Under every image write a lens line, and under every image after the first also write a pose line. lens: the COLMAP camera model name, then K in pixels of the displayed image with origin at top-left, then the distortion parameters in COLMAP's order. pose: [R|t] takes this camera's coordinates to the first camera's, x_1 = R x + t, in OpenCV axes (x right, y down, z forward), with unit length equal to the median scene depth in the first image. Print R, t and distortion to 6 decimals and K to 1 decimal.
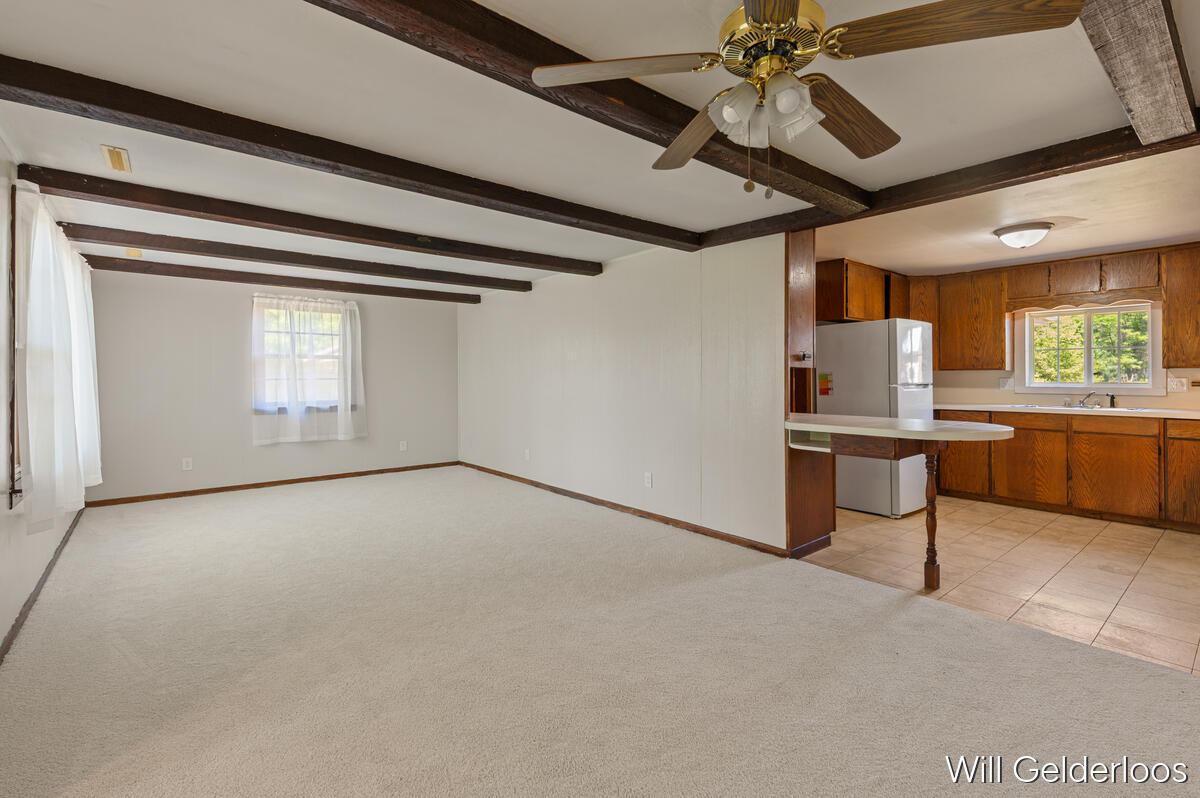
lens RADIAL K [[535.8, 0, 599.2], [0, 535.8, 377.0], [0, 0, 1]] dist [0.020347, -0.010317]
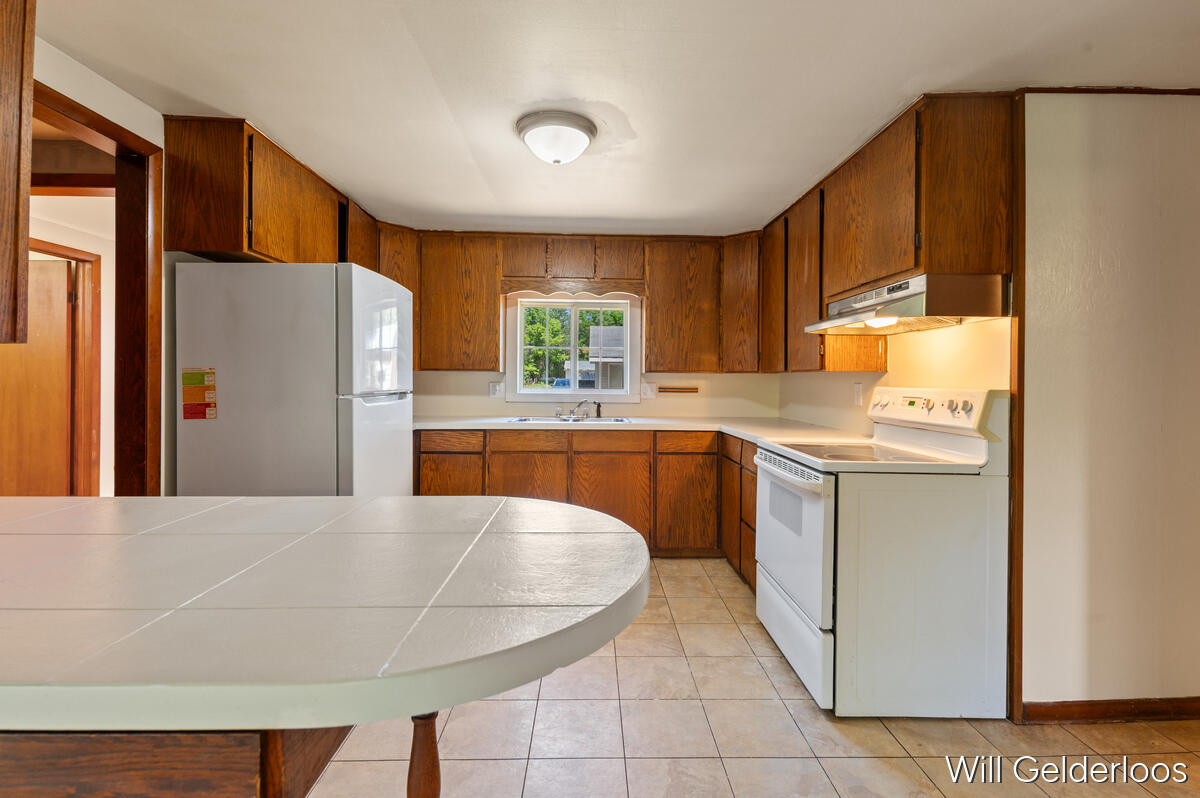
lens RADIAL K [[527.6, 0, 601.0], [0, 527.6, 380.6], [0, 0, 1]] dist [0.017743, -0.000157]
pose [[0.614079, 0.006675, 0.789216, 0.285077], [-0.009579, 0.999954, -0.001004, -0.001211], [-0.789186, -0.006943, 0.614114, 0.478018]]
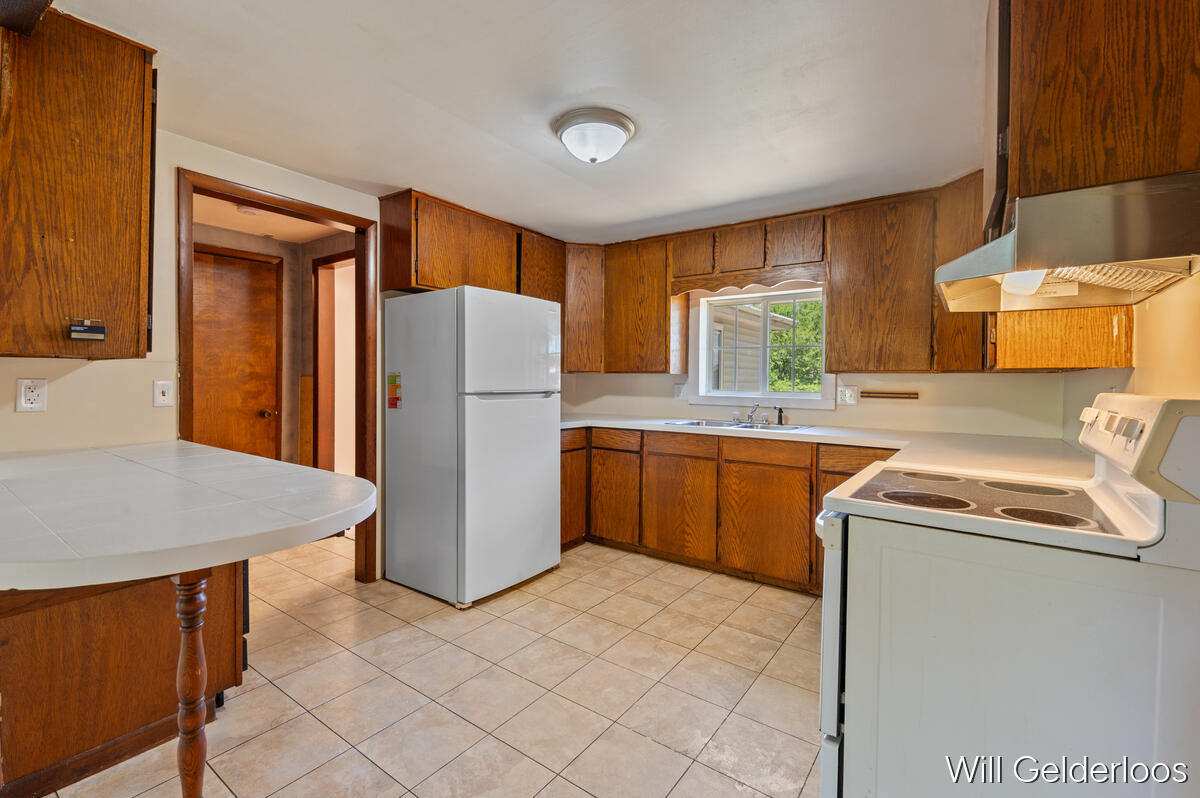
lens RADIAL K [[523.8, 0, 601.1], [0, 523.8, 386.2], [0, 0, 1]] dist [0.018177, -0.000315]
pose [[0.965738, 0.008869, 0.259368, 0.510927], [-0.012176, 0.999864, 0.011147, -0.002364], [-0.259234, -0.013924, 0.965714, 0.352815]]
